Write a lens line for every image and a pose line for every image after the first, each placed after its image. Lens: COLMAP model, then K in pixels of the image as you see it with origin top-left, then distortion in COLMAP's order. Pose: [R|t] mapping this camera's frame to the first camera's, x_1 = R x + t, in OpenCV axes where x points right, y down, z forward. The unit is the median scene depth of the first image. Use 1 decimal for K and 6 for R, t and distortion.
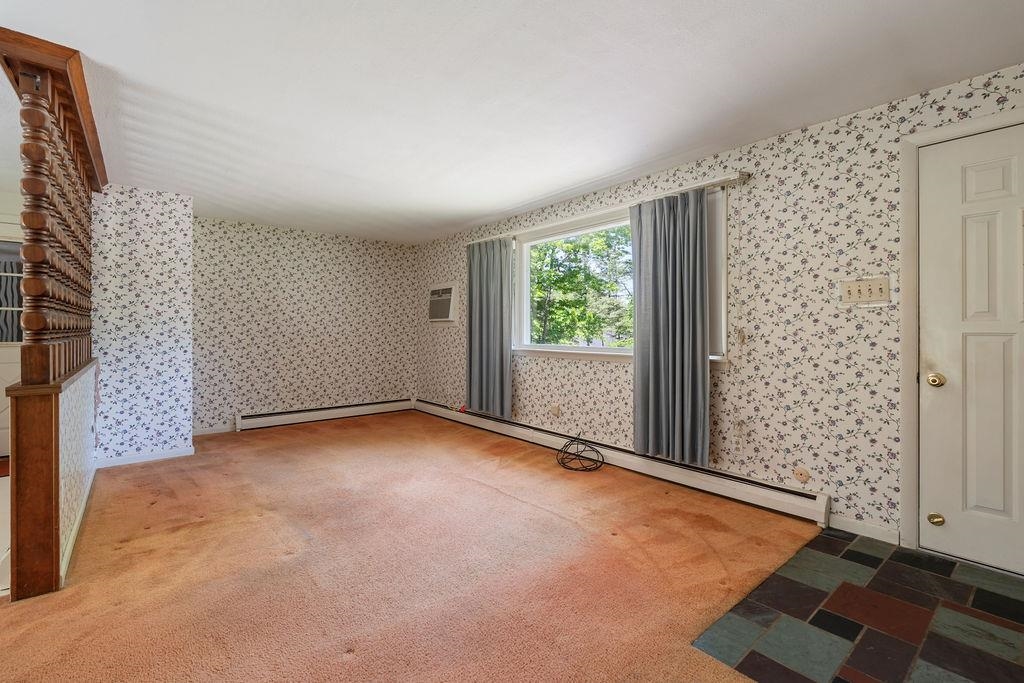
lens RADIAL K [[450.0, 0, 511.0], [0, 450.0, 333.8], [0, 0, 1]] dist [-0.000229, -0.000070]
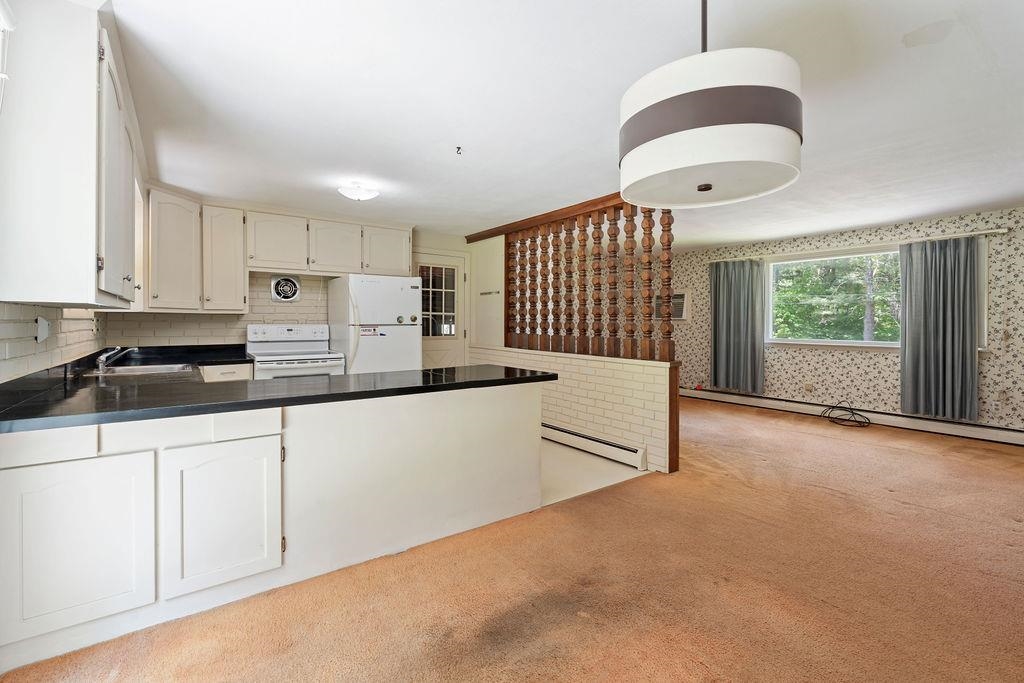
lens RADIAL K [[453.0, 0, 515.0], [0, 453.0, 326.6], [0, 0, 1]] dist [-0.000219, 0.000127]
pose [[0.998606, 0.002028, -0.052752, -0.909074], [-0.001778, 0.999987, 0.004780, -0.023306], [0.052761, -0.004680, 0.998596, -0.531896]]
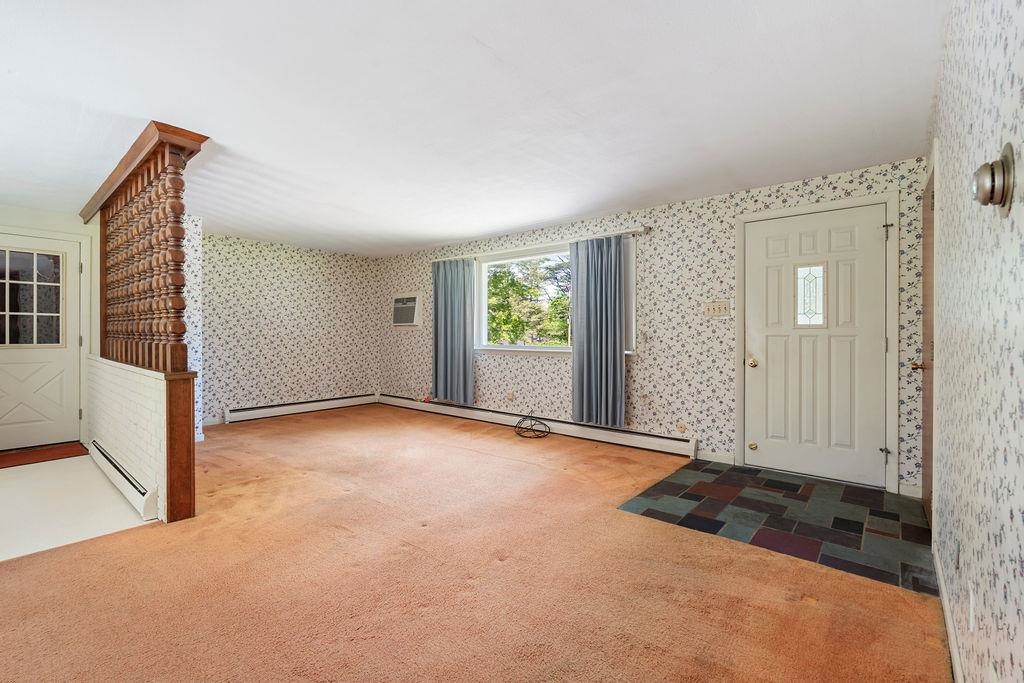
lens RADIAL K [[449.2, 0, 509.3], [0, 449.2, 339.6], [0, 0, 1]] dist [-0.000103, 0.000072]
pose [[0.985355, -0.001976, 0.170503, -0.152927], [0.000864, 0.999978, 0.006597, 0.001940], [-0.170512, -0.006353, 0.985335, -0.321963]]
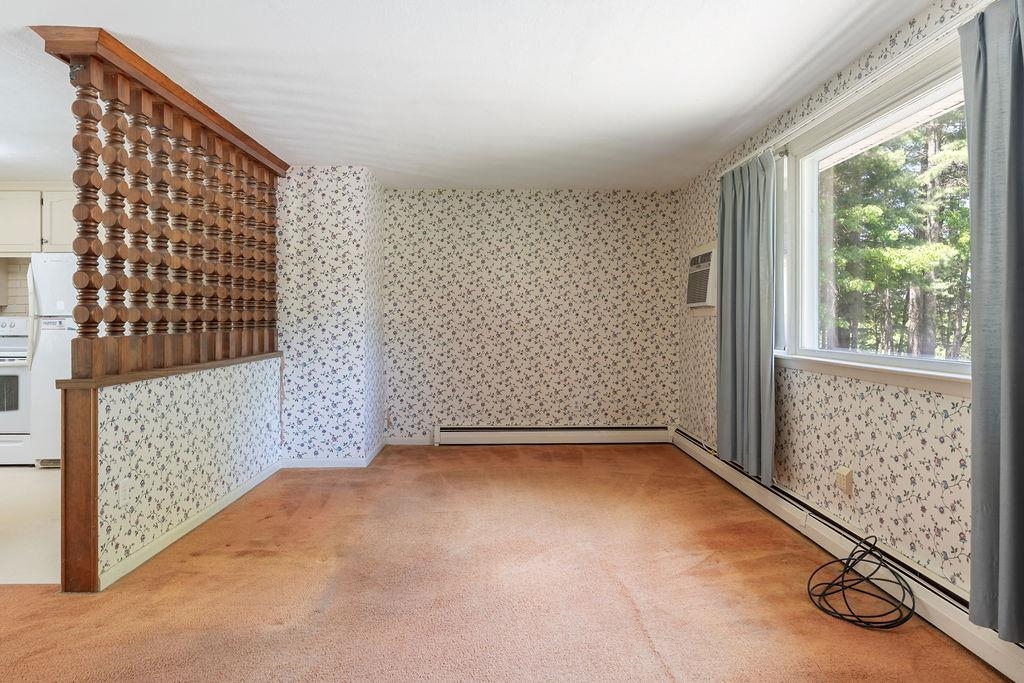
lens RADIAL K [[624.8, 0, 512.5], [0, 624.8, 323.9], [0, 0, 1]] dist [-0.001191, 0.000301]
pose [[0.783478, 0.000648, -0.621419, 0.302065], [-0.002719, 0.999993, -0.002386, -0.003339], [0.621413, 0.003559, 0.783475, 0.287469]]
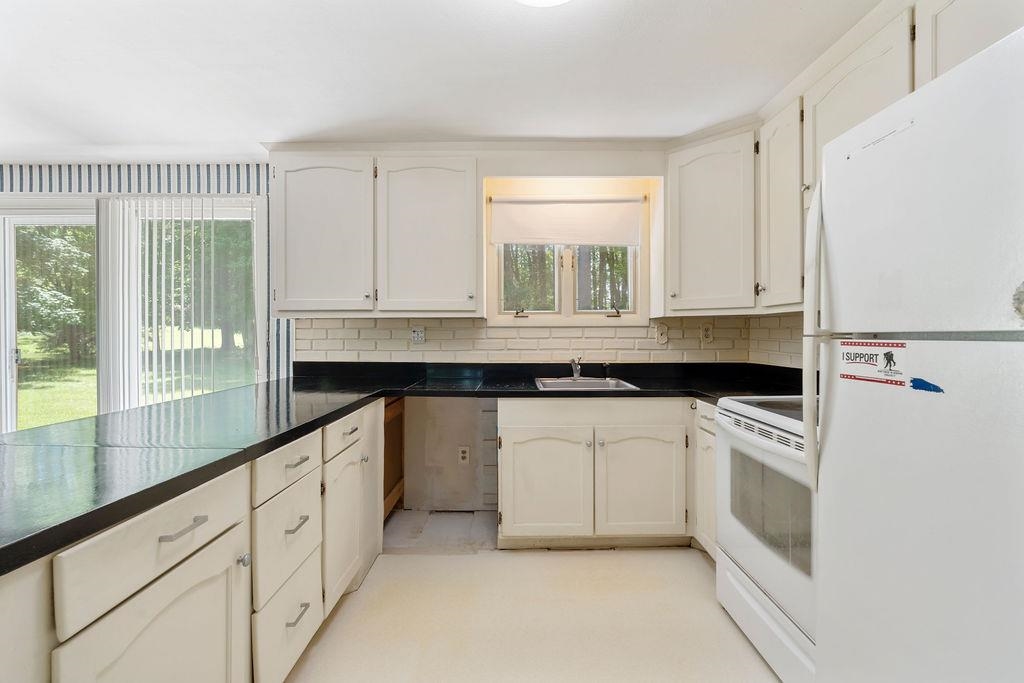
lens RADIAL K [[450.0, 0, 511.0], [0, 450.0, 333.8], [0, 0, 1]] dist [-0.000229, -0.000070]
pose [[-0.641706, 0.001198, -0.766949, -1.017227], [-0.003054, 0.999987, 0.004118, -0.022364], [0.766944, 0.004985, -0.641694, 0.760789]]
